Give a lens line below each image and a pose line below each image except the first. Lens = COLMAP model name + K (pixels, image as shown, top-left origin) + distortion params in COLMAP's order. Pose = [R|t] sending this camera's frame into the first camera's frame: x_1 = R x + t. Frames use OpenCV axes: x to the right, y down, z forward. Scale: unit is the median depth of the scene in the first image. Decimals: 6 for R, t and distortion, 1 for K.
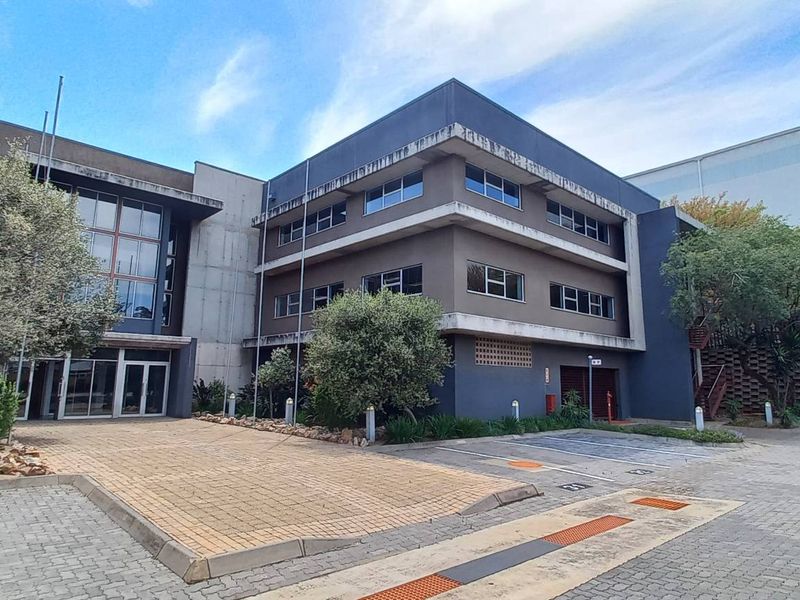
lens RADIAL K [[513.1, 0, 400.6], [0, 513.1, 302.9], [0, 0, 1]] dist [-0.002804, 0.002484]
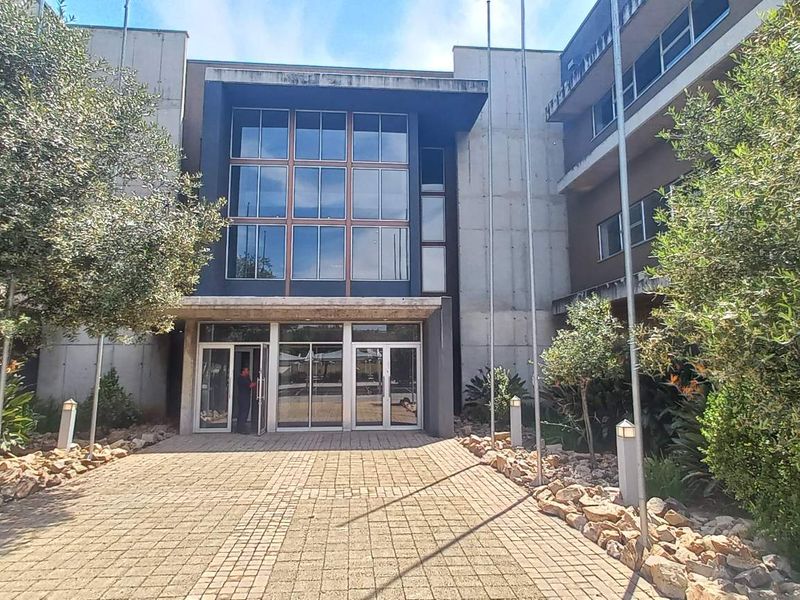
lens RADIAL K [[513.1, 0, 400.6], [0, 513.1, 302.9], [0, 0, 1]] dist [-0.002804, 0.002484]
pose [[0.785322, -0.091537, -0.612283, -0.091385], [0.113030, 0.993585, -0.003568, 0.070048], [0.608682, -0.066404, 0.790631, 0.513613]]
